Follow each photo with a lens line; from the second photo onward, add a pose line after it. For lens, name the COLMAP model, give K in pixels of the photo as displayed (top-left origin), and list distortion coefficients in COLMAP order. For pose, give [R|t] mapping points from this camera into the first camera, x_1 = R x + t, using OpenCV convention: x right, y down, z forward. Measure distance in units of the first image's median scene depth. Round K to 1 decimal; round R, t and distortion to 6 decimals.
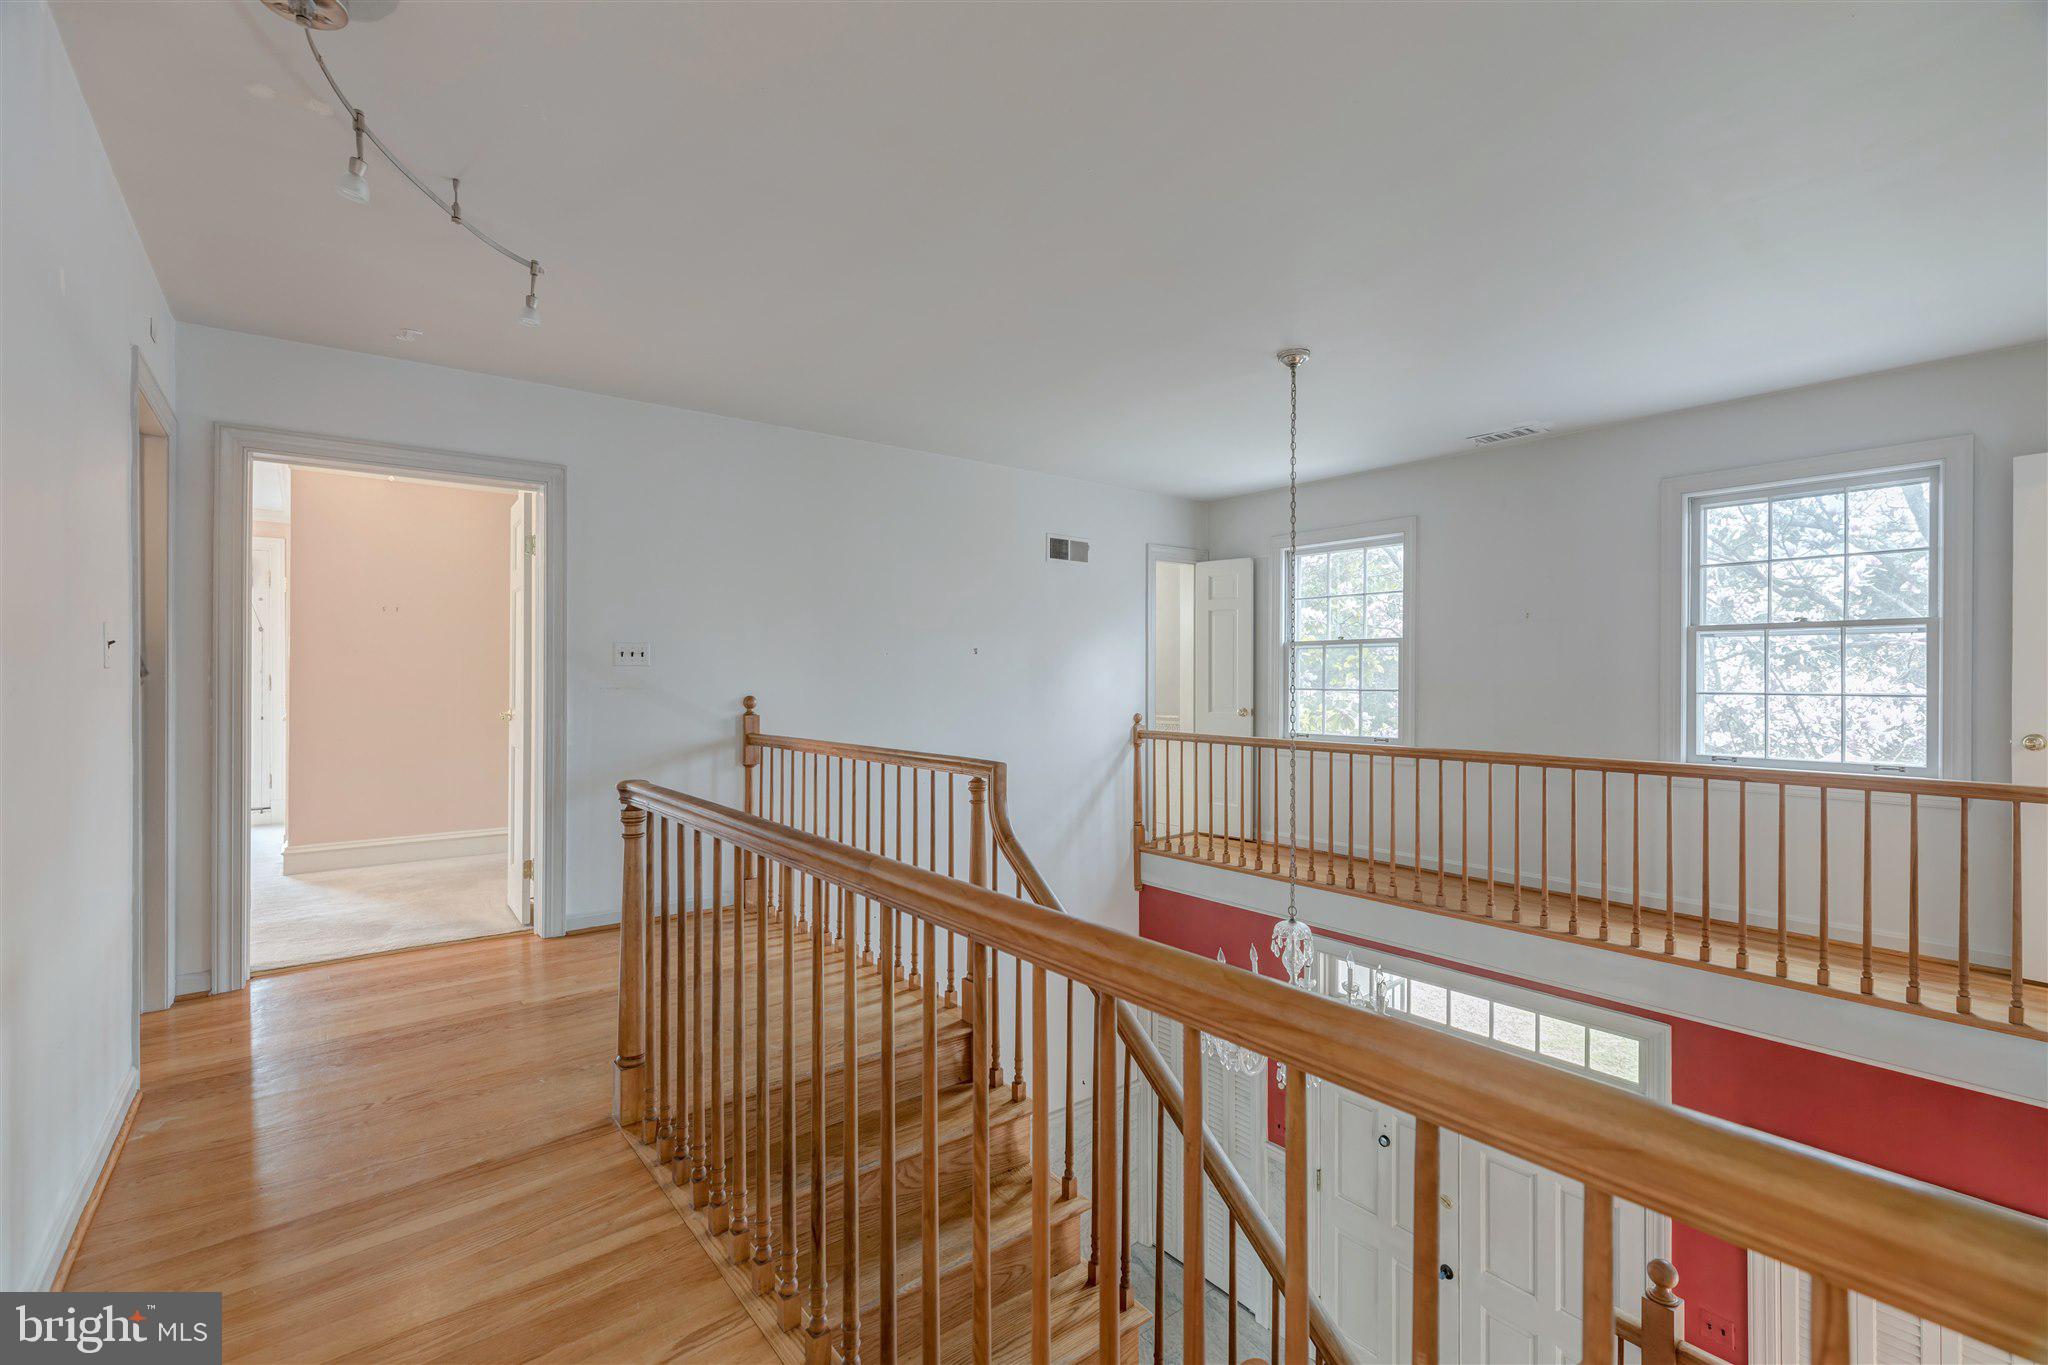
lens RADIAL K [[924.7, 0, 1024.0], [0, 924.7, 682.5], [0, 0, 1]] dist [0.006506, 0.000163]
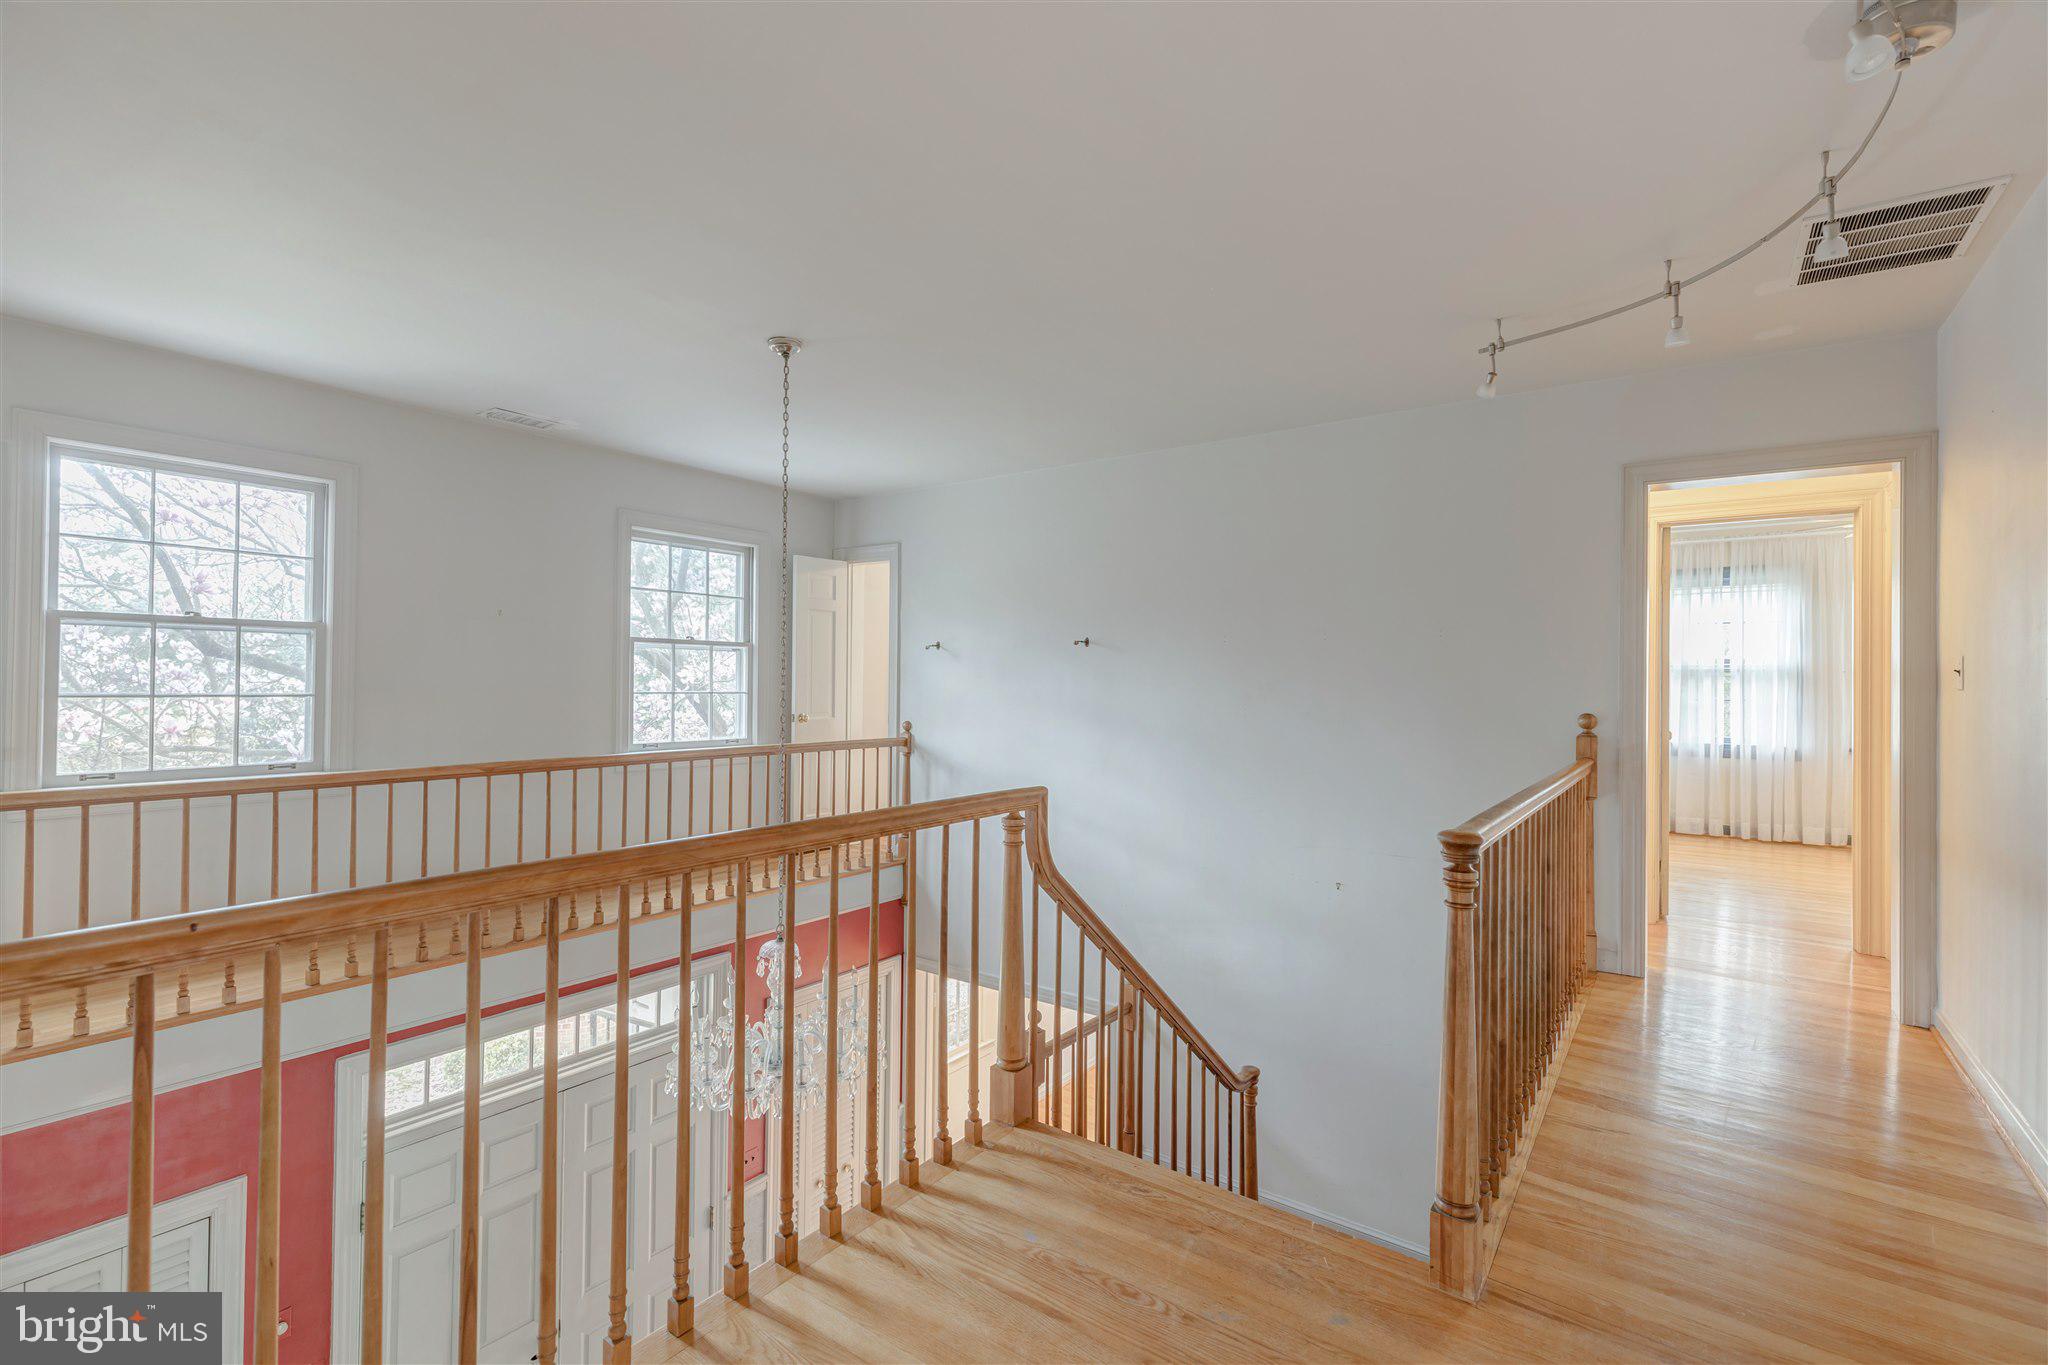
lens RADIAL K [[924.7, 0, 1024.0], [0, 924.7, 682.5], [0, 0, 1]] dist [0.006506, 0.000163]
pose [[-0.260795, -0.002257, 0.965392, -0.578499], [0.000780, 0.999996, 0.002549, -0.006779], [-0.965394, 0.001418, -0.260792, 0.841783]]
